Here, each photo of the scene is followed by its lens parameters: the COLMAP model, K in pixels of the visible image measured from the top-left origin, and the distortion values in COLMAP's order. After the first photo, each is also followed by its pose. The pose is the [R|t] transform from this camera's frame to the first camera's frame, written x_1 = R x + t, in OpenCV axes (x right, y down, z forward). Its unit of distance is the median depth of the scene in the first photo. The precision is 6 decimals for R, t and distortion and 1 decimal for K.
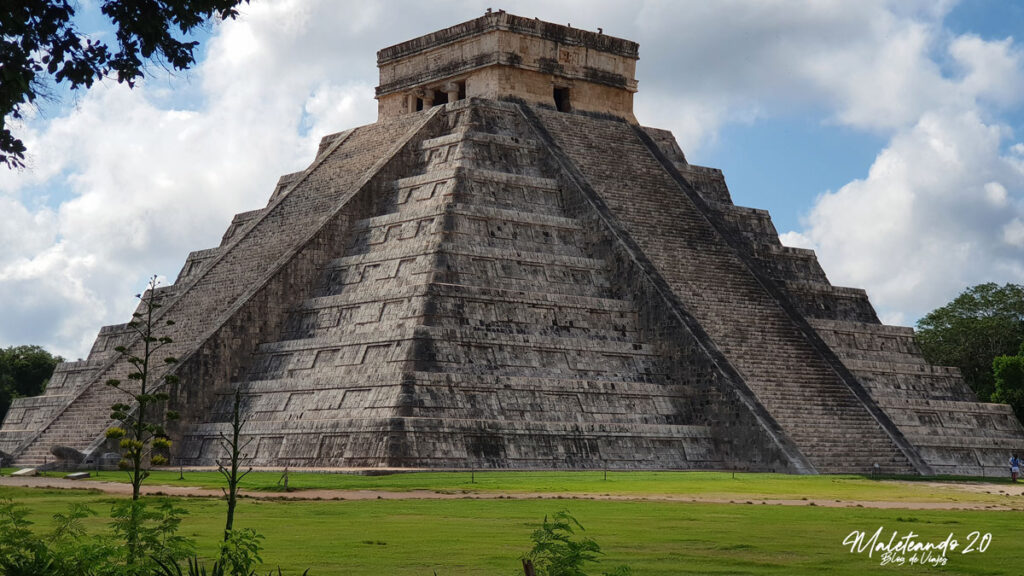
lens RADIAL K [[1781.2, 0, 512.0], [0, 1781.2, 288.0], [0, 0, 1]] dist [0.024840, 0.110401]
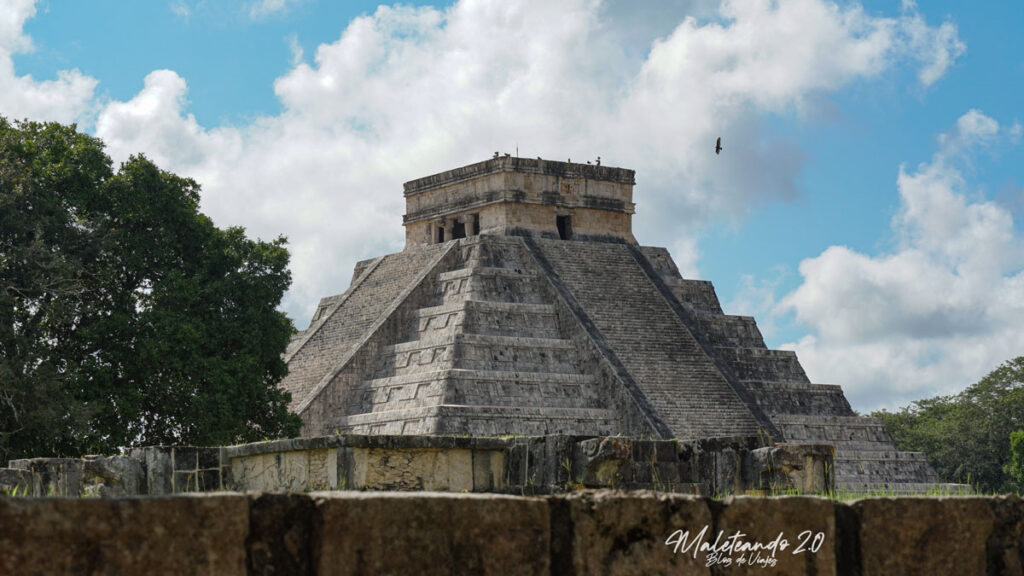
lens RADIAL K [[2257.1, 0, 512.0], [0, 2257.1, 288.0], [0, 0, 1]] dist [-0.026394, -0.095417]
pose [[0.998050, -0.033001, -0.052984, 0.073603], [0.032224, 0.999361, -0.015460, -0.048224], [0.053460, 0.013722, 0.998476, -0.462311]]
